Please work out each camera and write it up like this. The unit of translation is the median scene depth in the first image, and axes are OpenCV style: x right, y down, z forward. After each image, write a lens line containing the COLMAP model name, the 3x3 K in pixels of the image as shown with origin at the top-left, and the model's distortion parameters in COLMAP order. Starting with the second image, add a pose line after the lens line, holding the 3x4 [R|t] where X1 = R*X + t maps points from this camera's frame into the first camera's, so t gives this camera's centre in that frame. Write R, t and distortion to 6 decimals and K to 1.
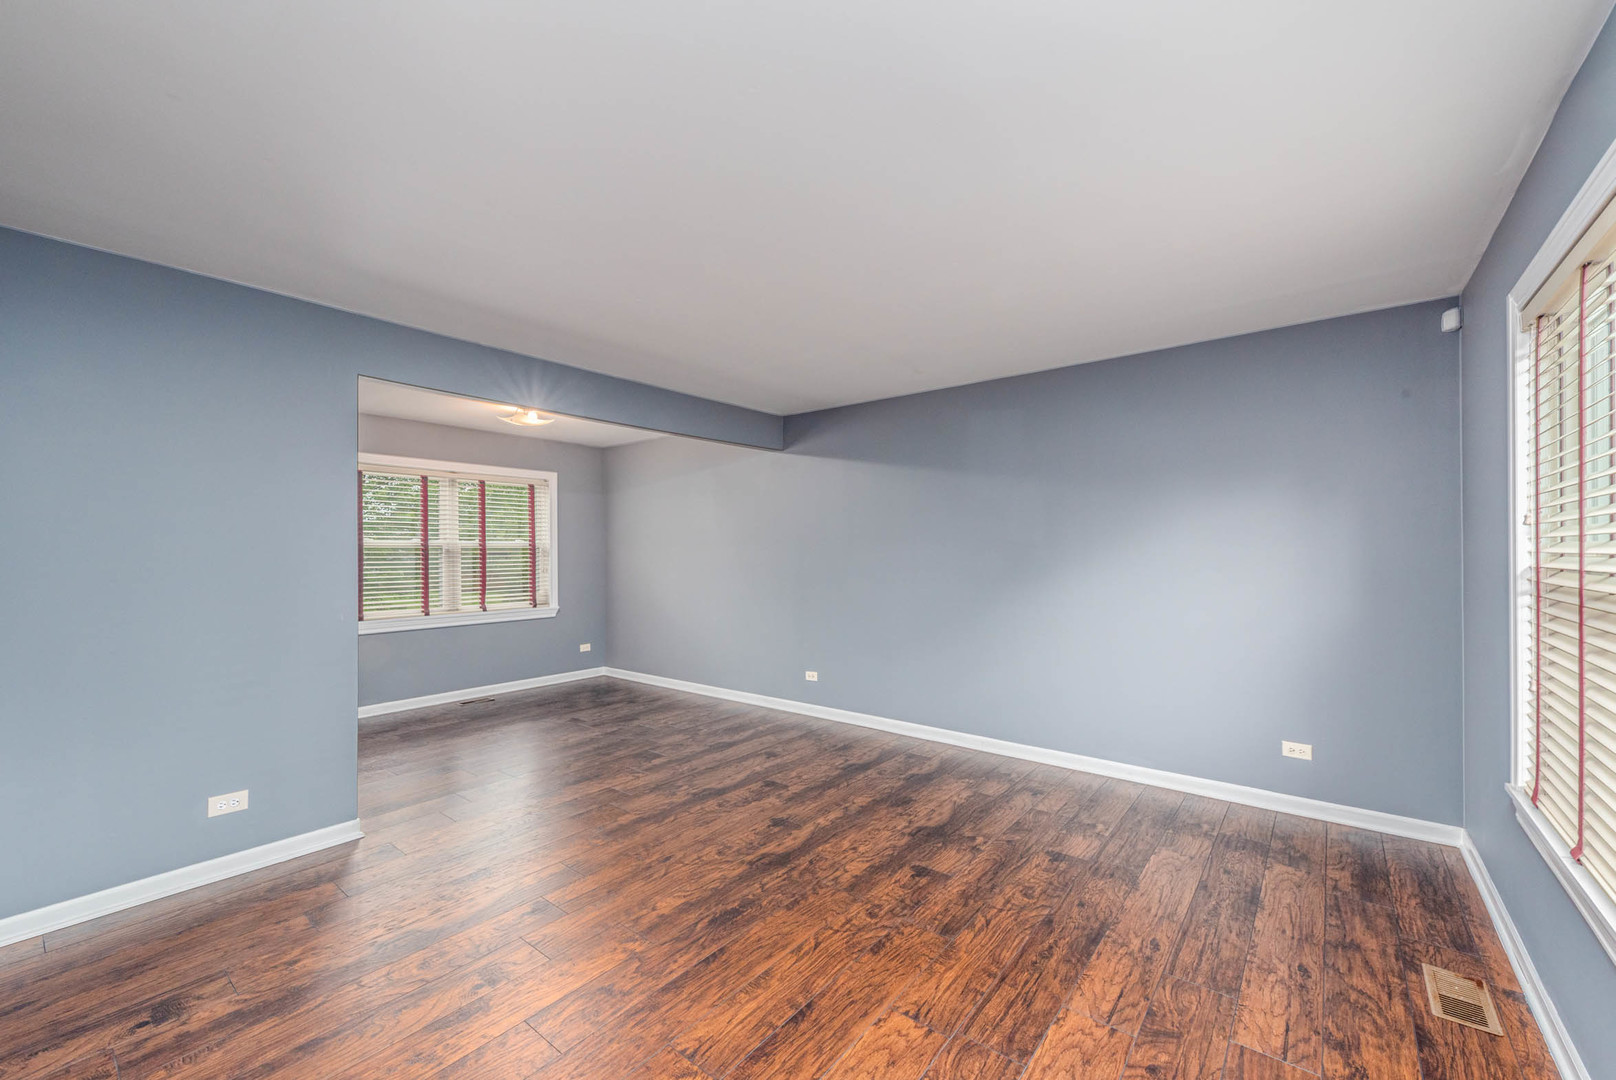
lens RADIAL K [[652.8, 0, 805.0], [0, 652.8, 548.6], [0, 0, 1]] dist [0.014927, -0.005886]
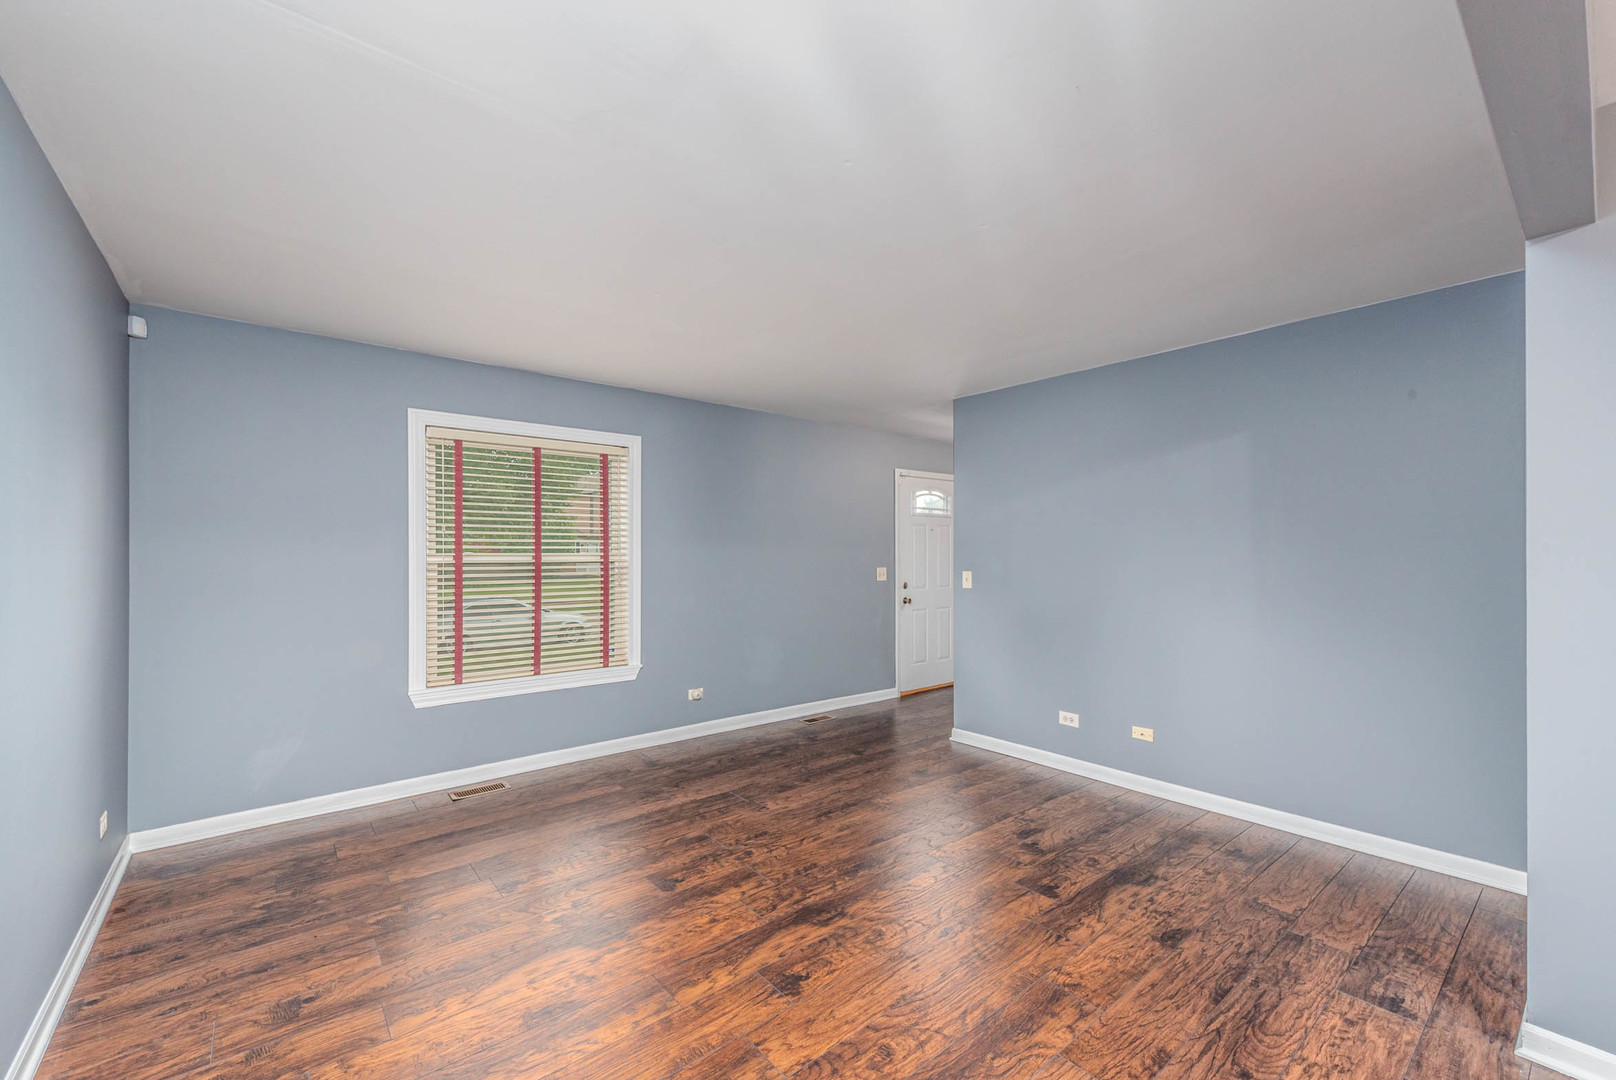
lens RADIAL K [[652.8, 0, 805.0], [0, 652.8, 548.6], [0, 0, 1]] dist [0.014927, -0.005886]
pose [[-0.979301, 0.003032, 0.202388, -0.220813], [0.001612, 0.999973, -0.007178, 0.005446], [-0.202405, -0.006703, -0.979279, 1.947919]]
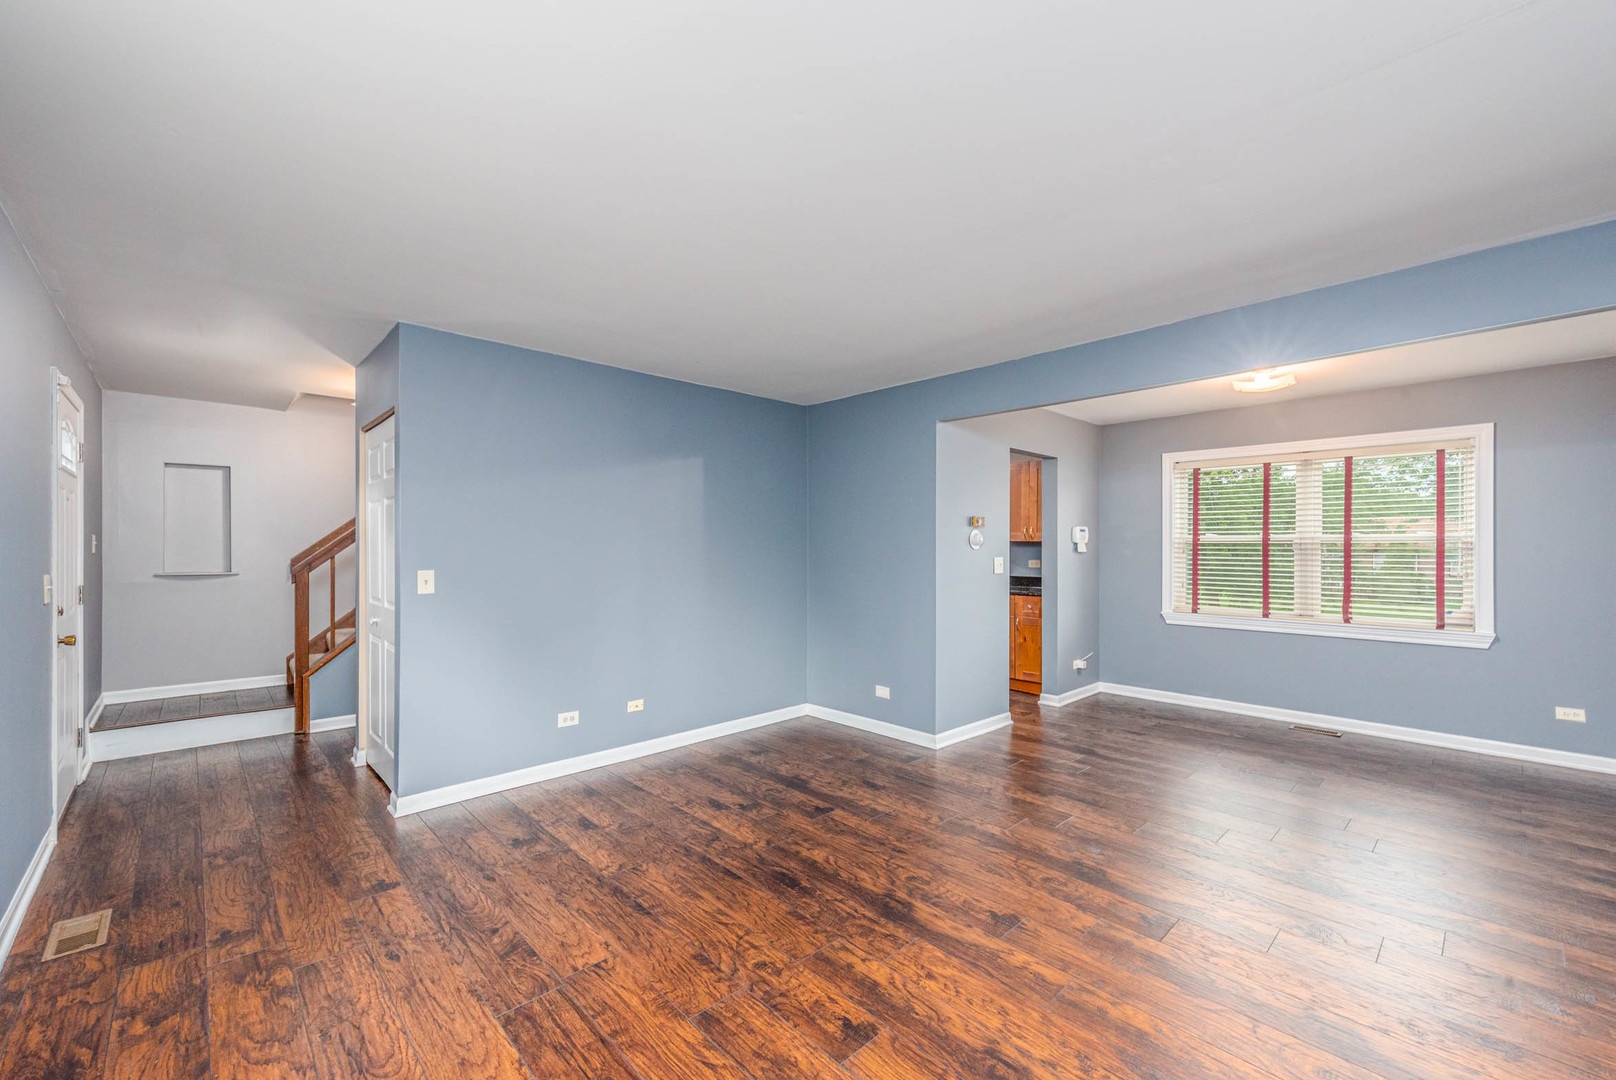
lens RADIAL K [[652.8, 0, 805.0], [0, 652.8, 548.6], [0, 0, 1]] dist [0.014927, -0.005886]
pose [[-0.141635, 0.008245, -0.989885, 0.856929], [0.000994, 0.999966, 0.008186, -0.001613], [0.989918, 0.000175, -0.141639, 1.062703]]
